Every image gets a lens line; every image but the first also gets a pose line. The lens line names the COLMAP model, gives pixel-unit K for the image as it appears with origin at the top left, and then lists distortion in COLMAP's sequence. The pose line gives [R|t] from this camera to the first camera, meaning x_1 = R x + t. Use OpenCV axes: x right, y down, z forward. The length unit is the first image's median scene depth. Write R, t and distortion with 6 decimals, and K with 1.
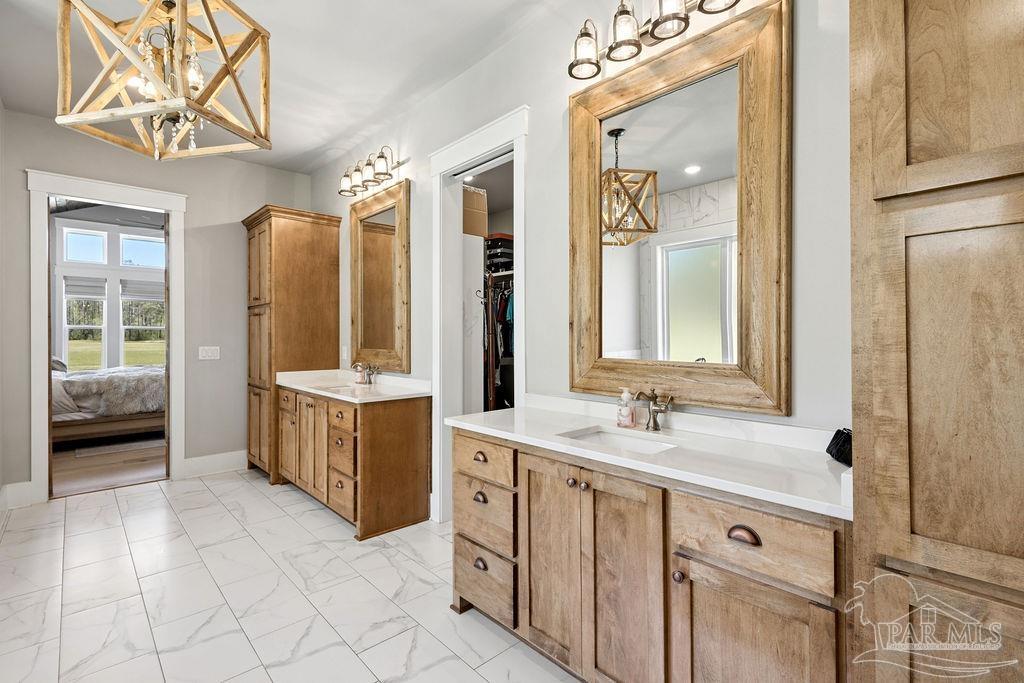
lens RADIAL K [[465.9, 0, 513.7], [0, 465.9, 329.8], [0, 0, 1]] dist [-0.045994, -0.000019]
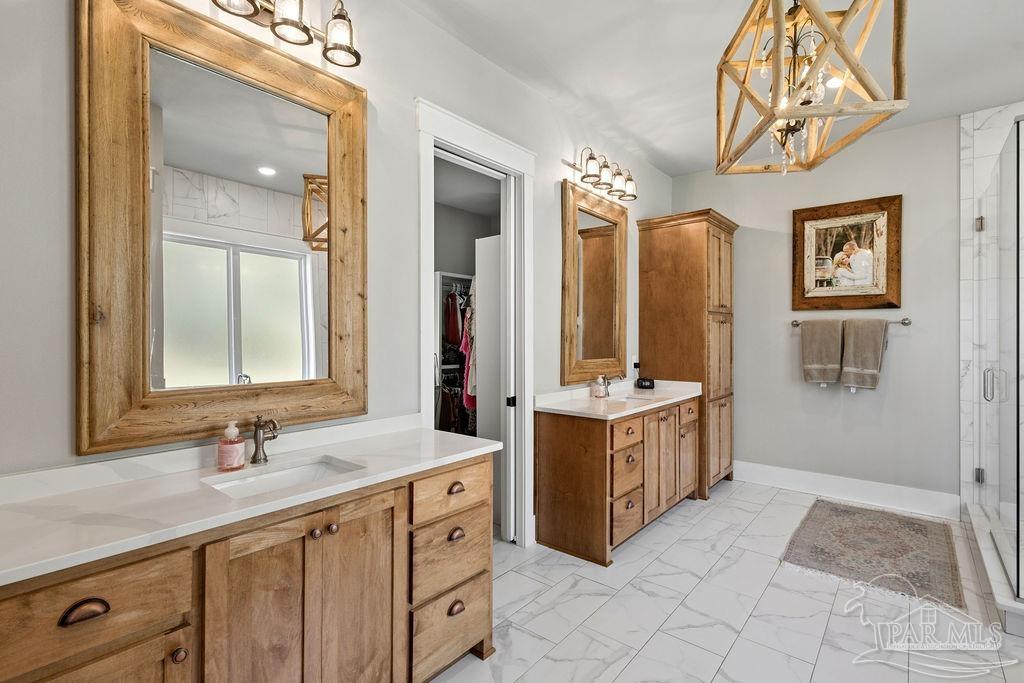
lens RADIAL K [[482.1, 0, 512.0], [0, 482.1, 341.5], [0, 0, 1]] dist [0.002050, -0.000188]
pose [[-0.132322, 0.017622, 0.991050, -0.994387], [0.003072, 0.999844, -0.017368, 0.014665], [-0.991202, 0.000747, -0.132355, 1.008486]]
